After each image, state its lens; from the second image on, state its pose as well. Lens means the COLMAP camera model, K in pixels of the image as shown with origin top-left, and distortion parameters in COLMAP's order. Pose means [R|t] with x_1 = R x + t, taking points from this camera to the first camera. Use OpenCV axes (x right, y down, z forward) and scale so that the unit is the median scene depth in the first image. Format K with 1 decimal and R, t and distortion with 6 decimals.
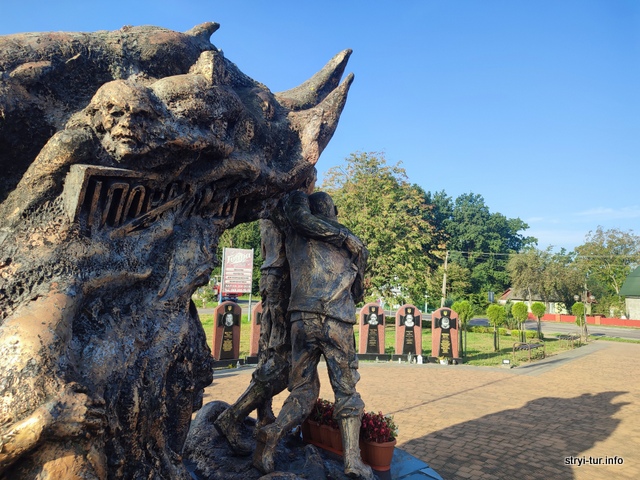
lens RADIAL K [[456.6, 0, 320.0], [0, 456.6, 240.0], [0, 0, 1]] dist [0.007512, -0.005448]
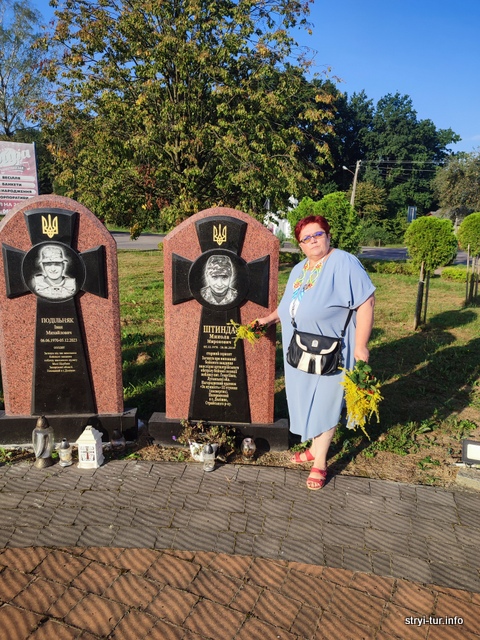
lens RADIAL K [[456.6, 0, 239.6], [0, 456.6, 324.3], [0, 0, 1]] dist [0.007512, -0.005448]
pose [[0.999790, -0.018765, 0.008295, 0.050092], [0.015064, 0.945890, 0.324137, 0.023237], [-0.013928, -0.323944, 0.945974, 0.139591]]
